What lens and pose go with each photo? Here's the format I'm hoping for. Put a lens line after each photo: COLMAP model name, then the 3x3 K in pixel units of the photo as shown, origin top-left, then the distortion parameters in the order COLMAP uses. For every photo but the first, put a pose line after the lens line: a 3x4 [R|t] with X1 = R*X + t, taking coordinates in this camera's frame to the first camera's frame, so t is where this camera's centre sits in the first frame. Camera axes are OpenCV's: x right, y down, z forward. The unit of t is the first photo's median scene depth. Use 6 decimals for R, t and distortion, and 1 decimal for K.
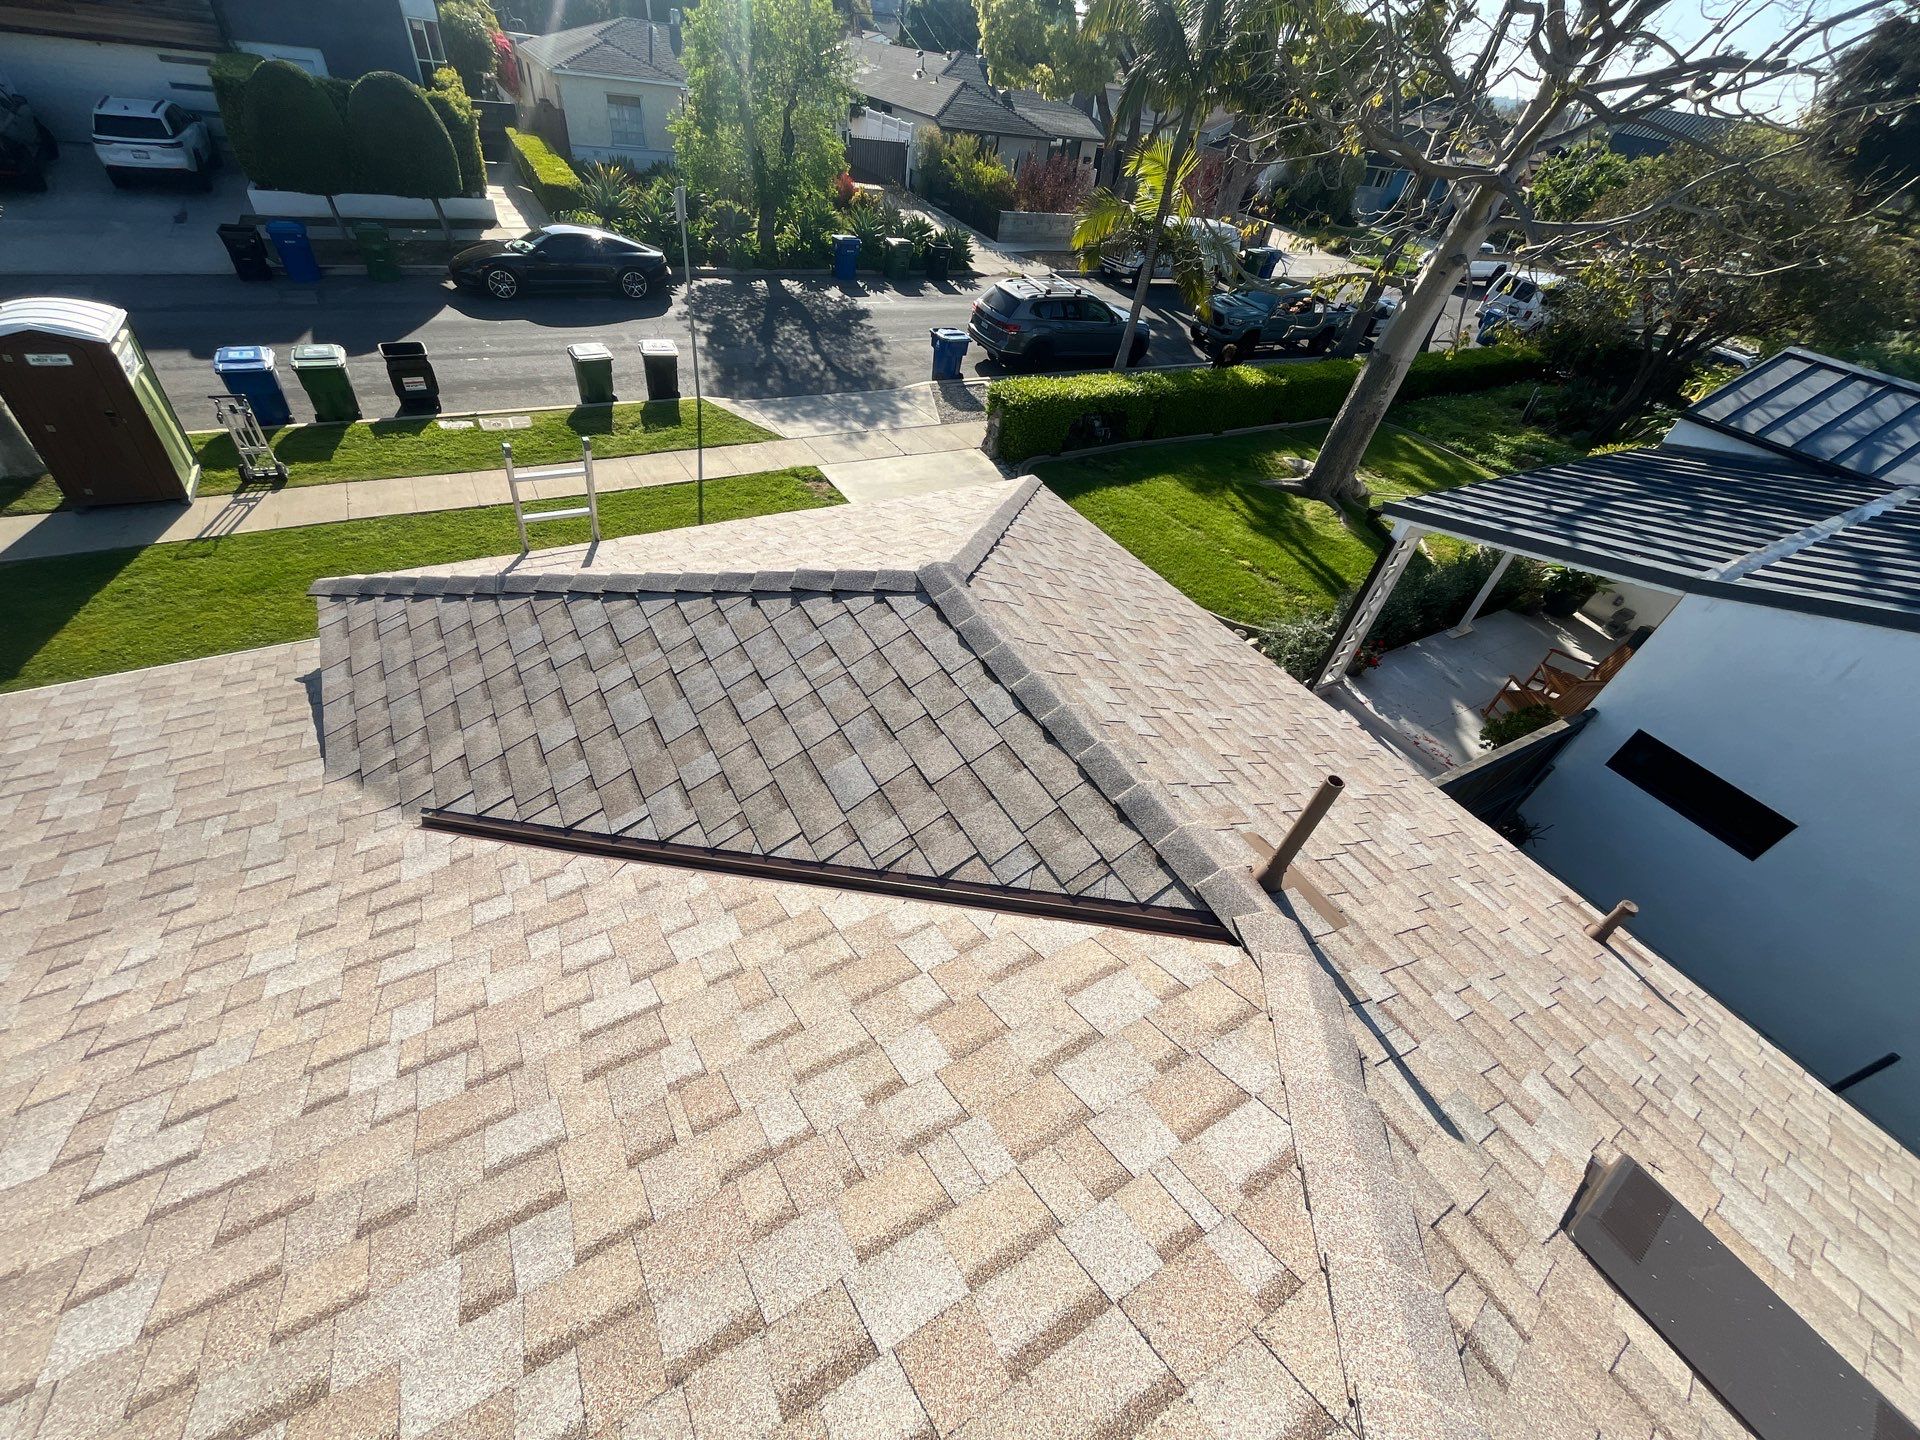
lens RADIAL K [[780.2, 0, 960.0], [0, 780.2, 720.0], [0, 0, 1]] dist [-0.004114, 0.000060]
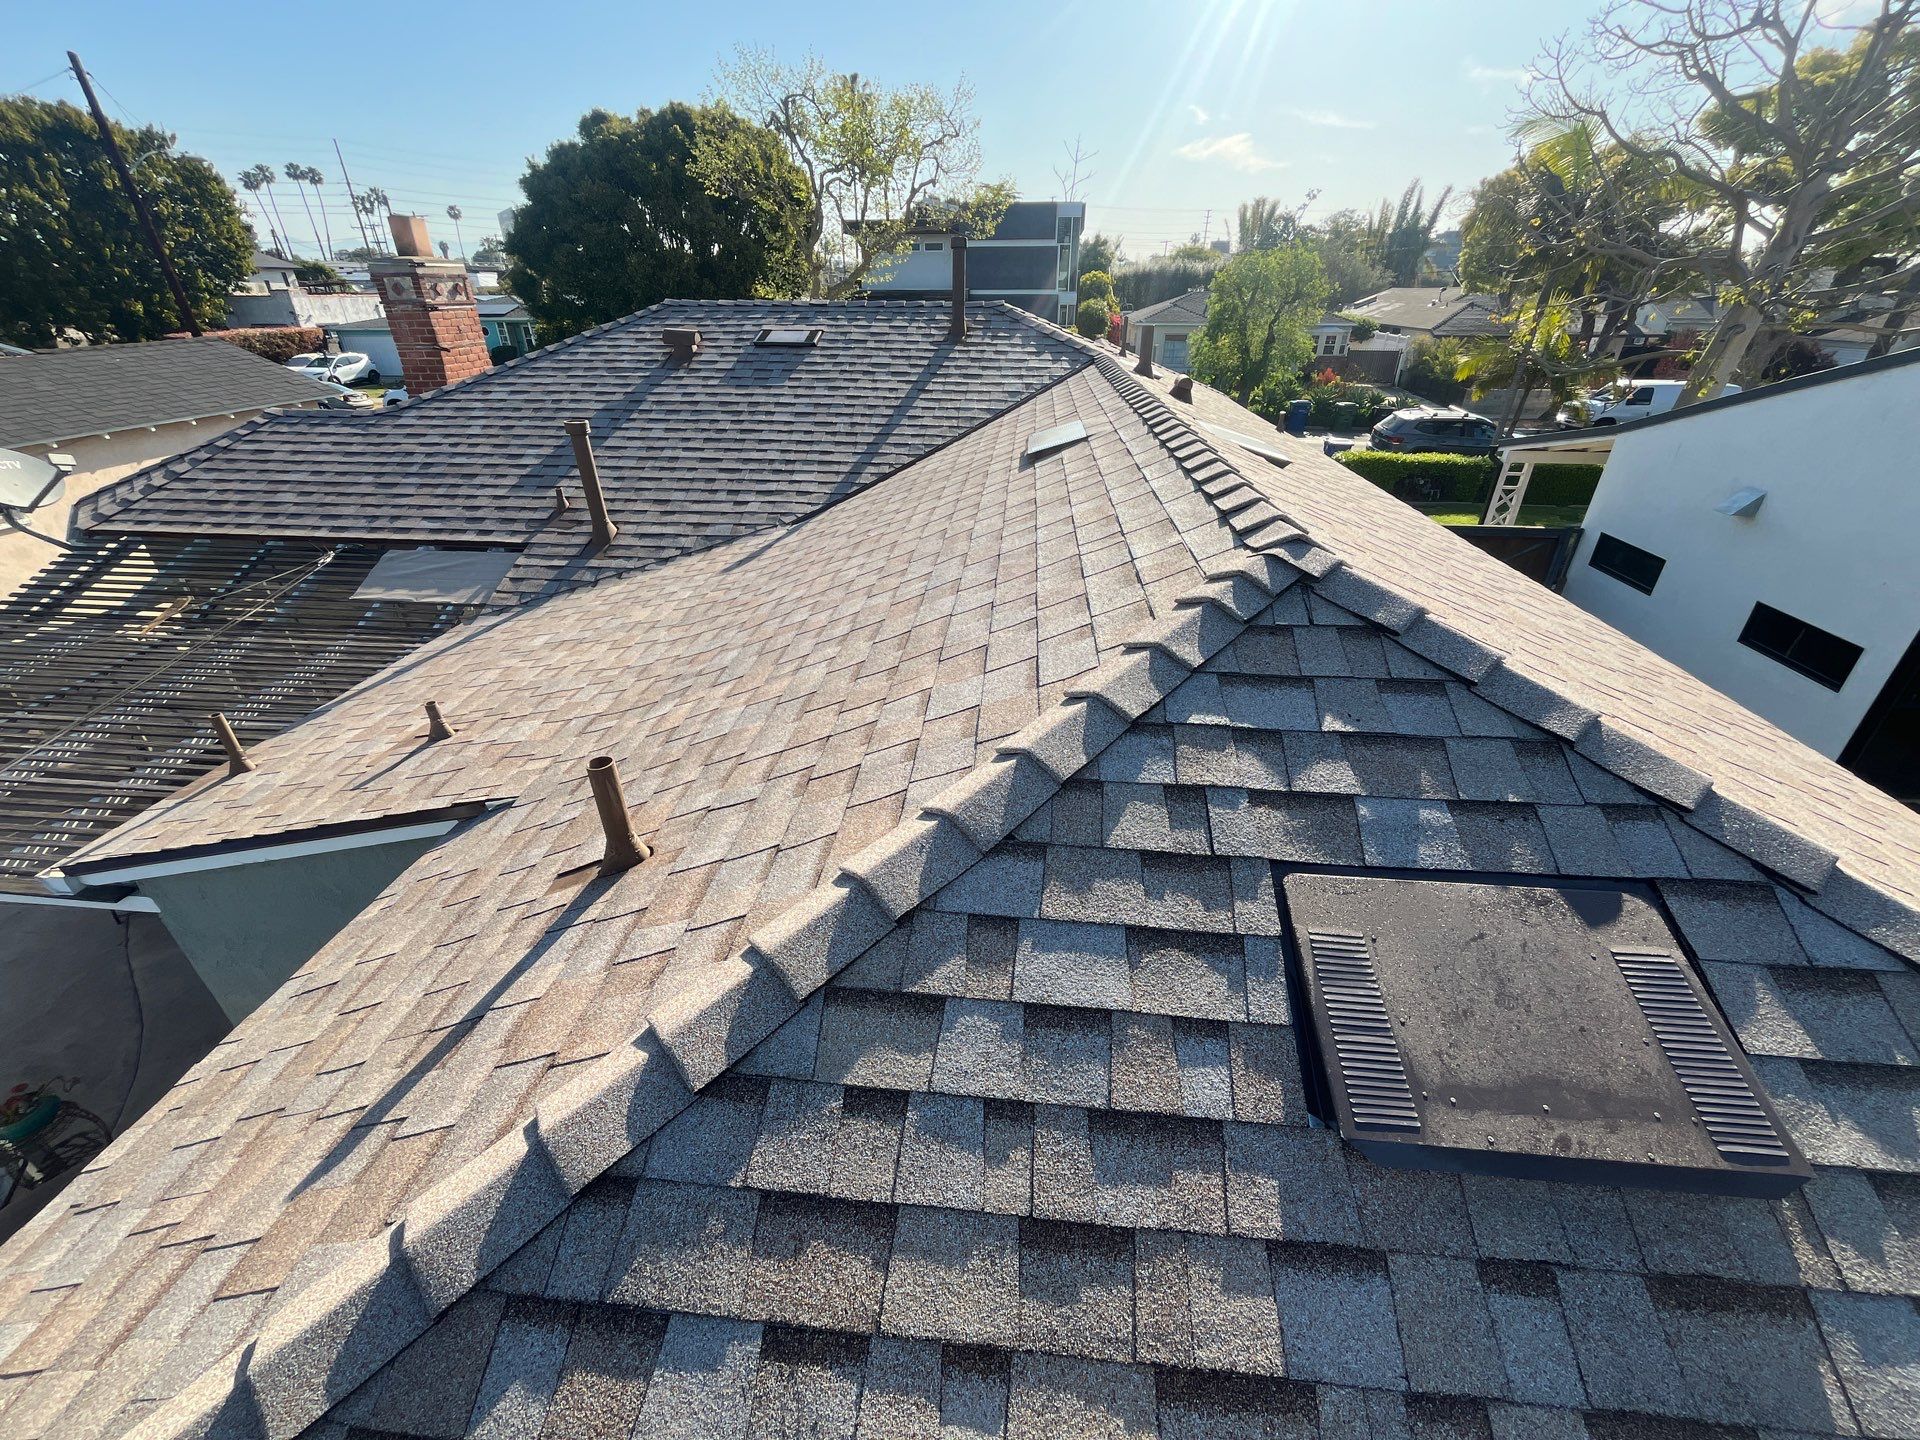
lens RADIAL K [[774.5, 0, 955.1], [0, 774.5, 721.6], [0, 0, 1]] dist [-0.002568, 0.000139]
pose [[0.803013, 0.174585, -0.569816, 0.408468], [-0.312154, 0.937695, -0.152605, 0.507443], [0.507671, 0.300415, 0.807478, -0.381218]]
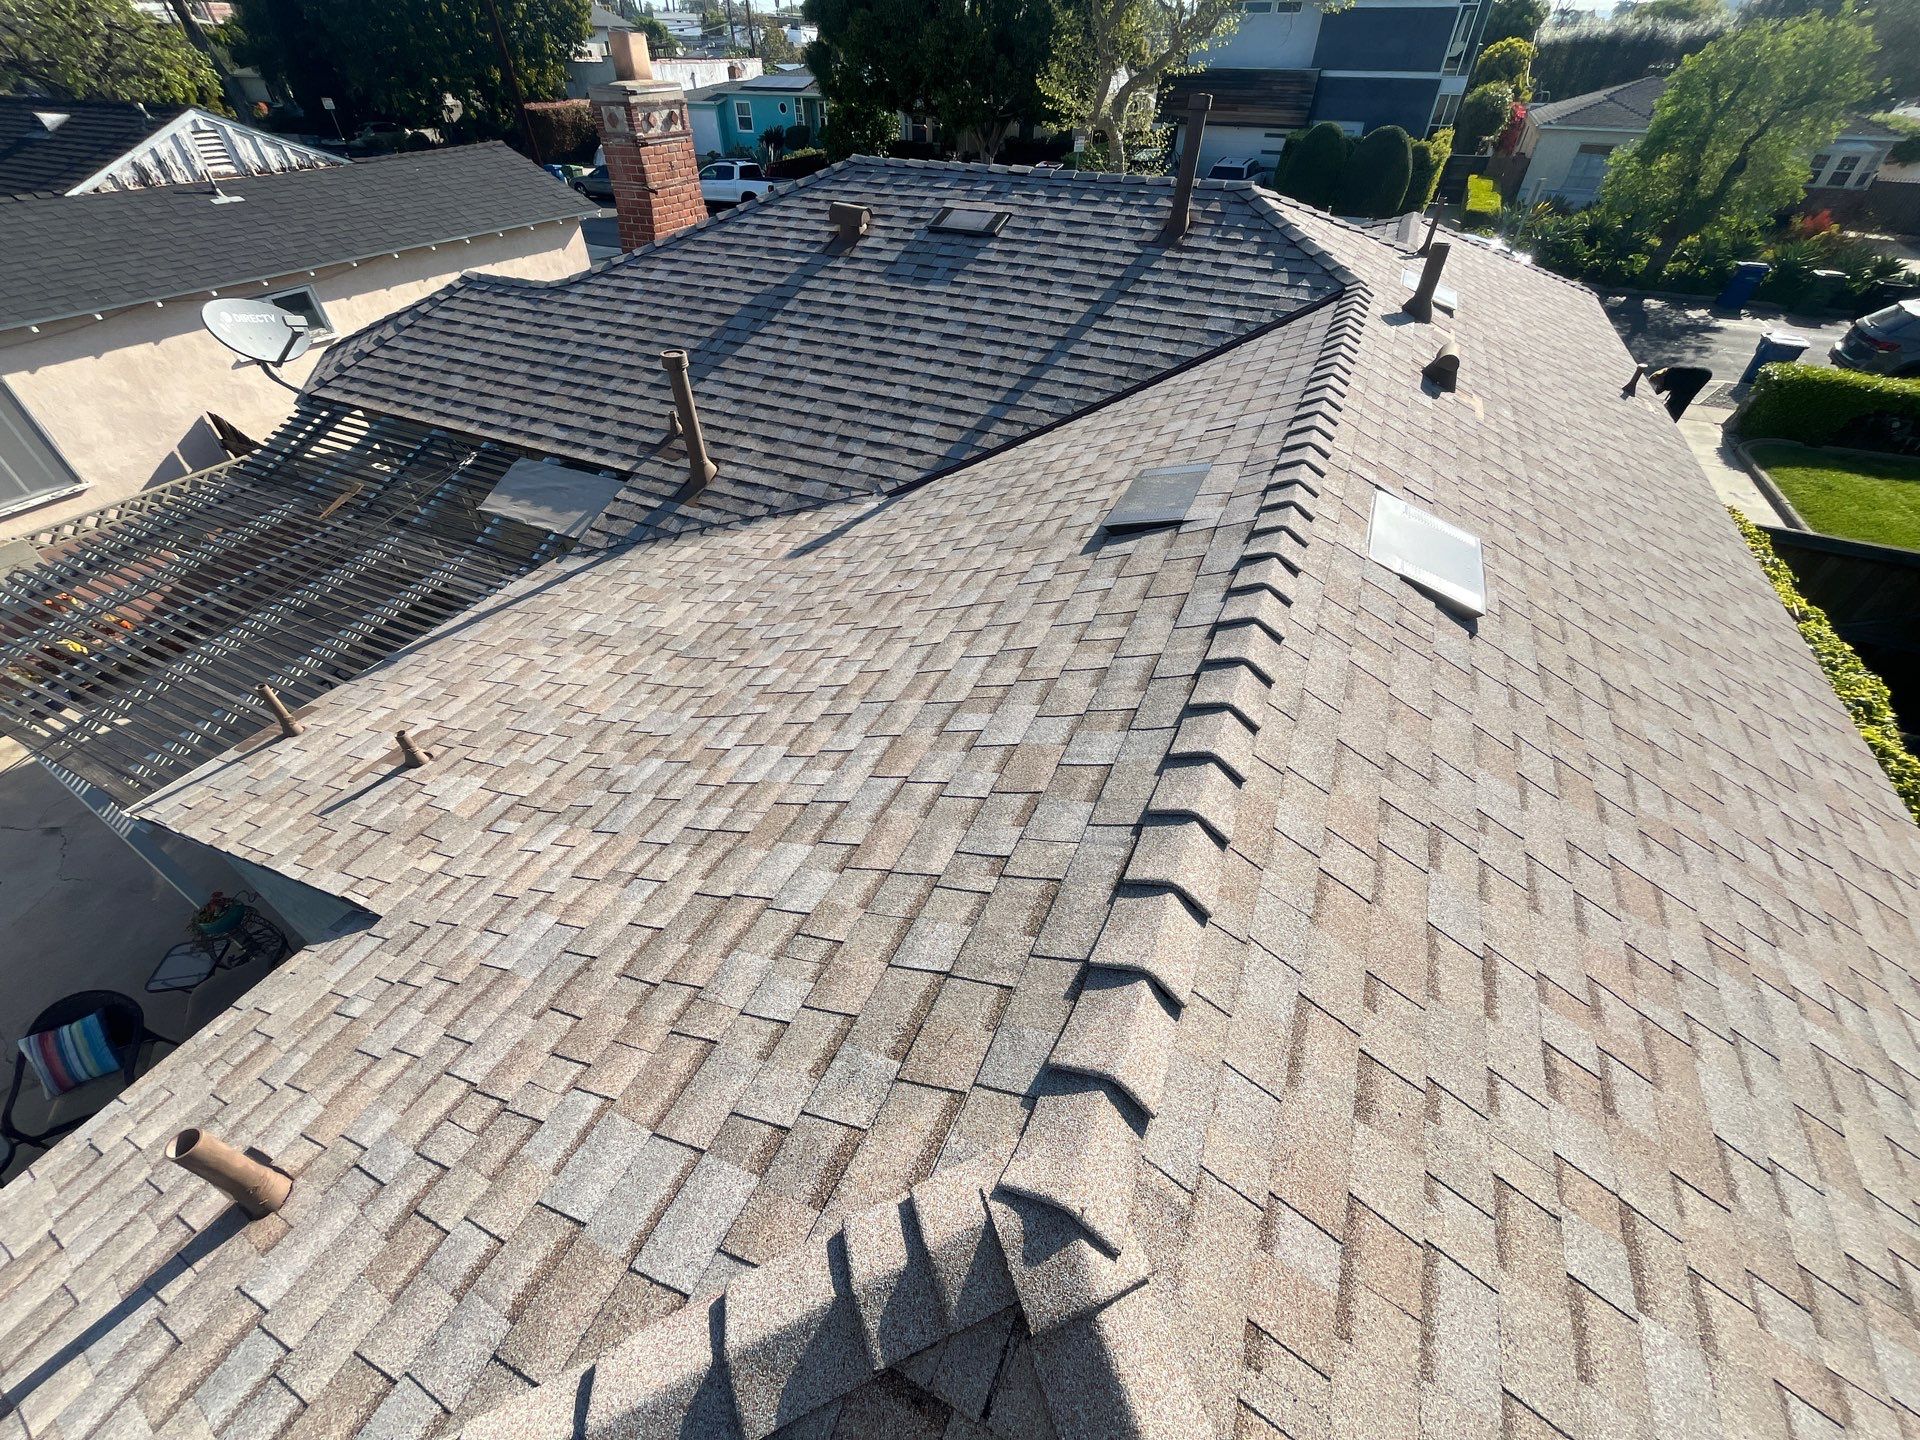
lens RADIAL K [[774.5, 0, 955.1], [0, 774.5, 721.6], [0, 0, 1]] dist [-0.002568, 0.000139]
pose [[0.556683, 0.449878, -0.698365, 0.400231], [-0.499749, 0.852895, 0.151063, 0.385685], [0.663592, 0.264913, 0.699619, -0.323414]]
